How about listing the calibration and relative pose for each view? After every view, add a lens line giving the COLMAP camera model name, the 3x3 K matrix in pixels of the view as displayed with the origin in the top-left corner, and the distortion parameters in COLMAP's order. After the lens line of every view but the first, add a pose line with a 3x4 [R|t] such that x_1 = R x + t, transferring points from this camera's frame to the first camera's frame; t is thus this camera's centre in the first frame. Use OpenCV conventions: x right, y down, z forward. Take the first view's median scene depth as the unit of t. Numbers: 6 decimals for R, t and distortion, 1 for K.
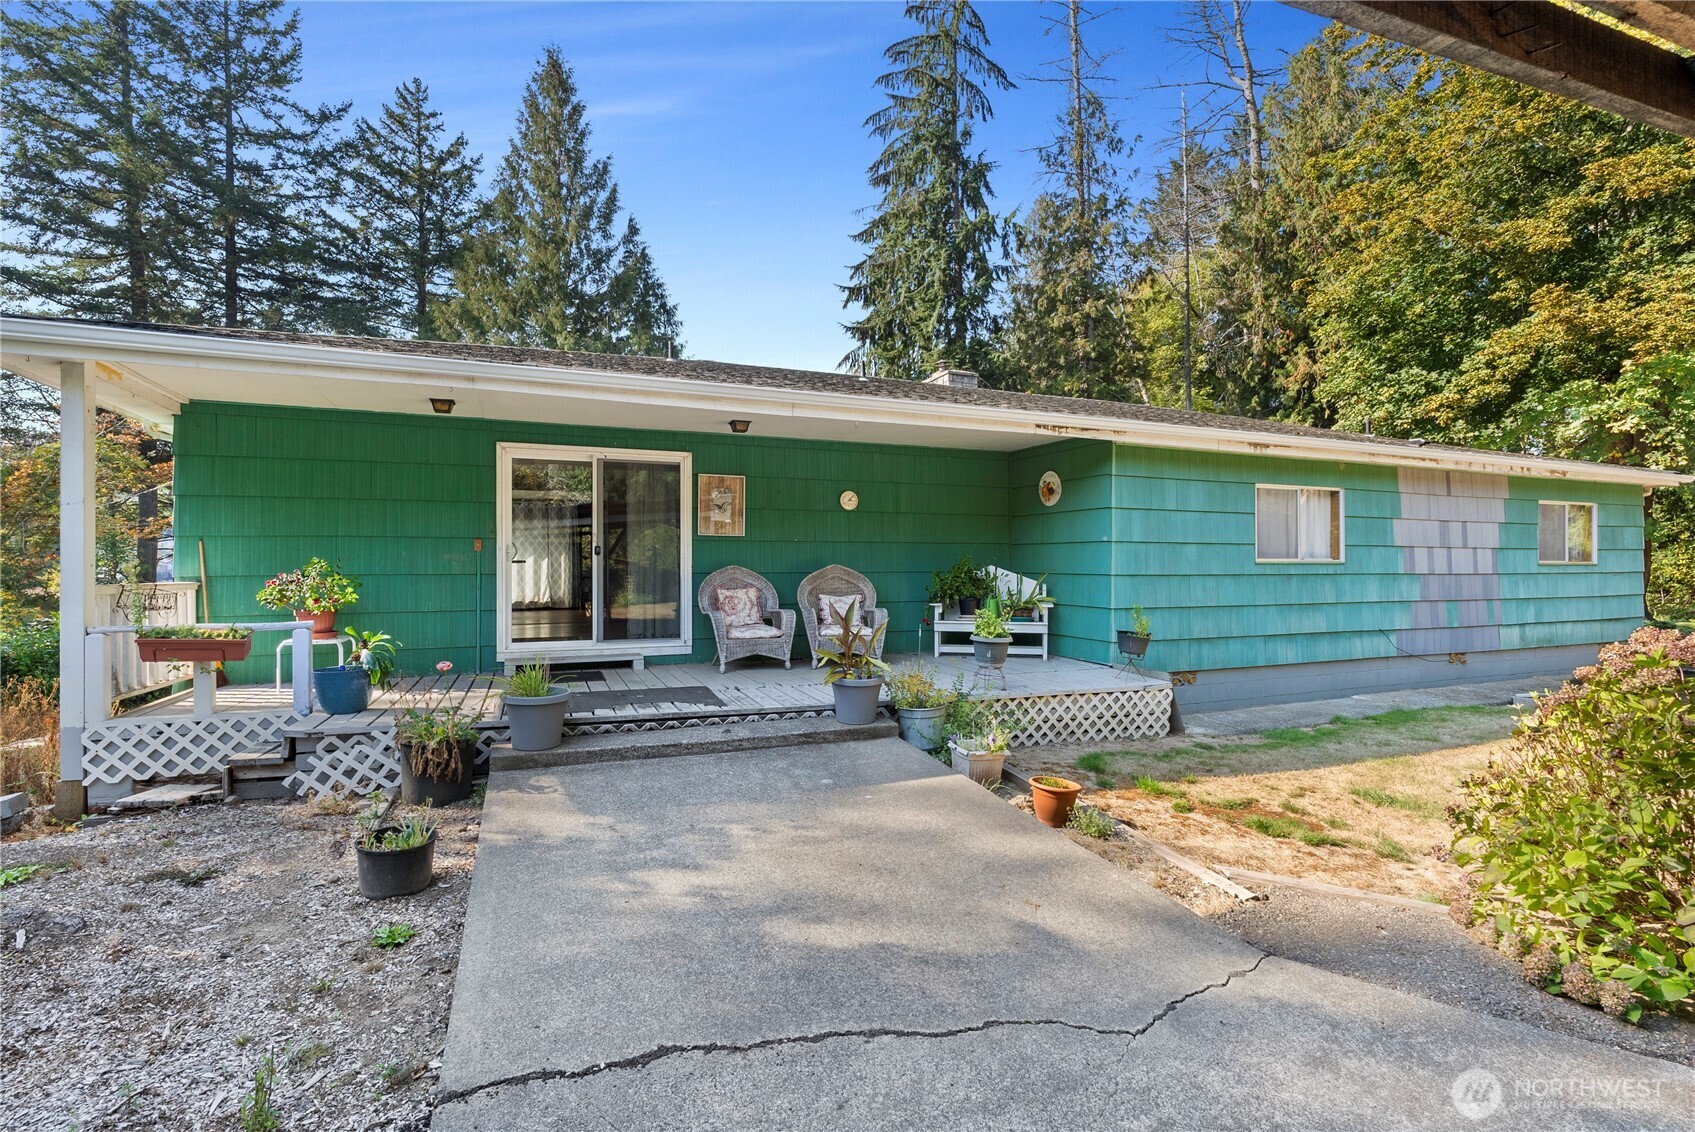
lens RADIAL K [[771.9, 0, 846.1], [0, 771.9, 561.5], [0, 0, 1]] dist [0.003767, 0.000254]
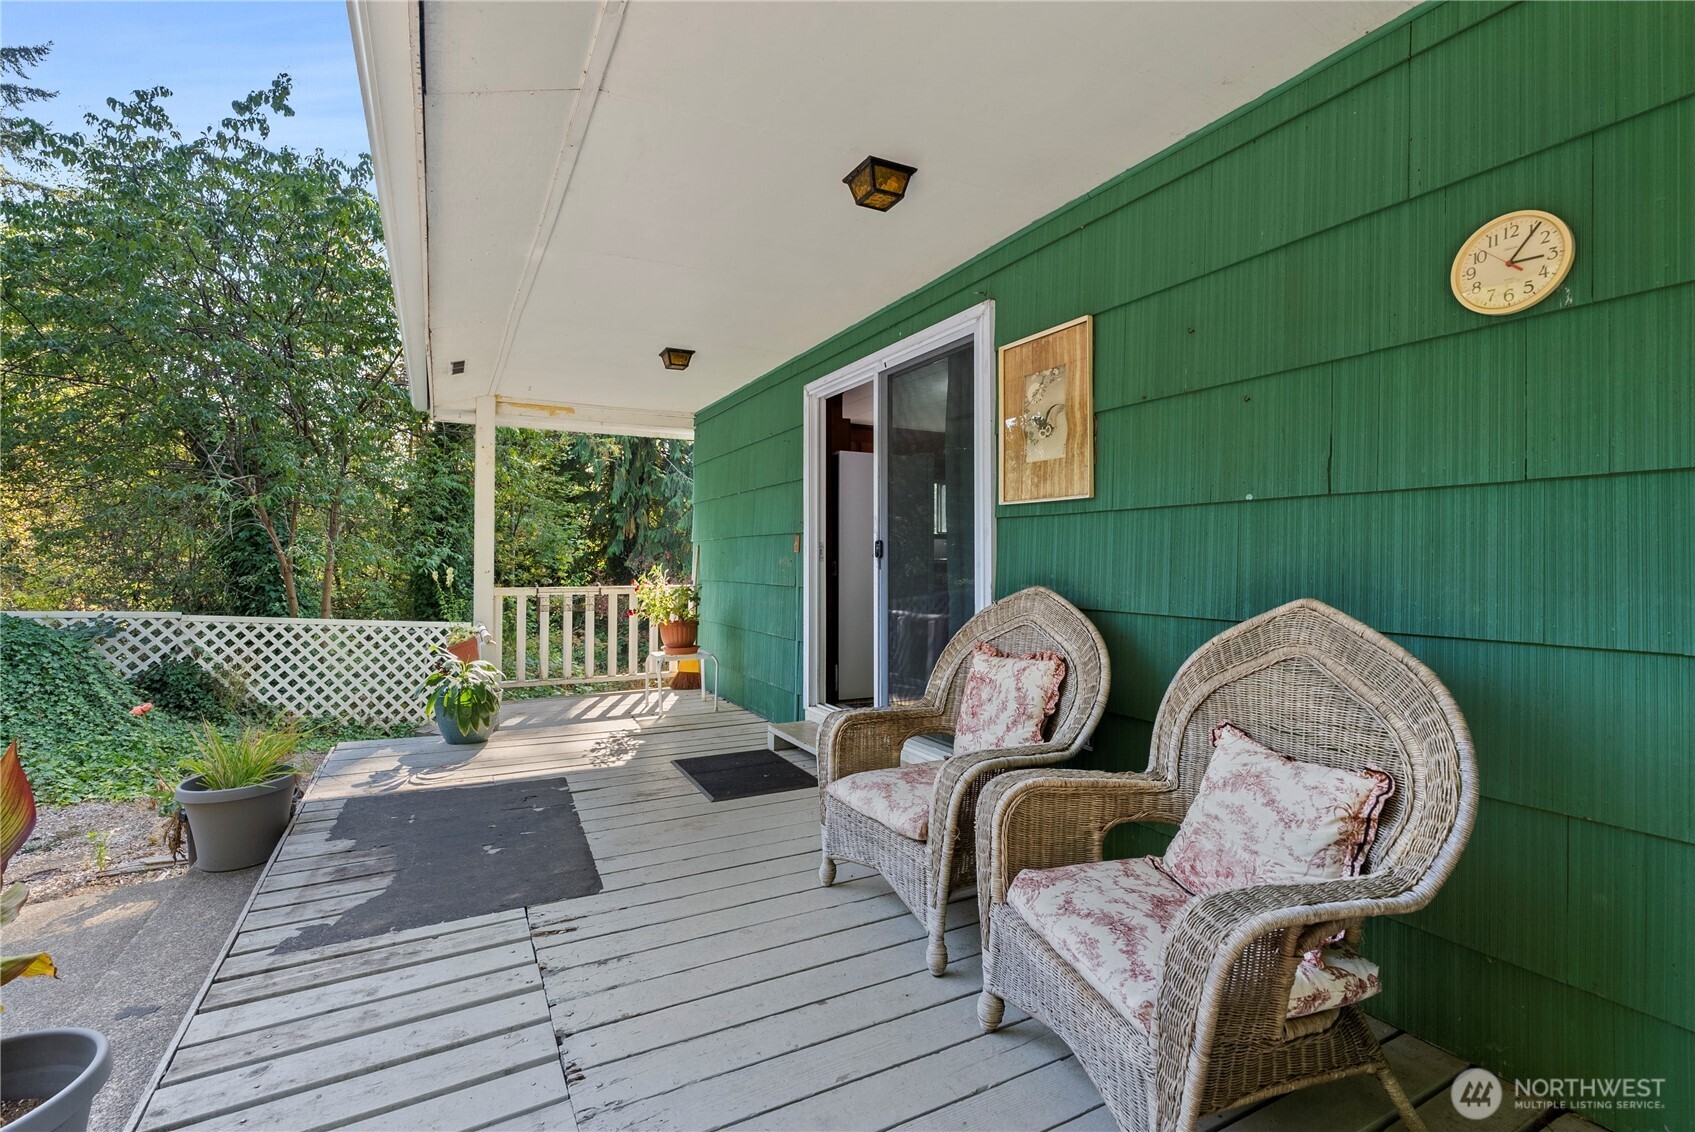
lens RADIAL K [[771.9, 0, 847.7], [0, 771.9, 562.1], [0, 0, 1]] dist [0.003767, 0.000254]
pose [[0.120092, 0.003526, -0.992757, 0.182361], [-0.005914, 0.999978, 0.002837, -0.006151], [0.992745, 0.005530, 0.120110, 0.870615]]
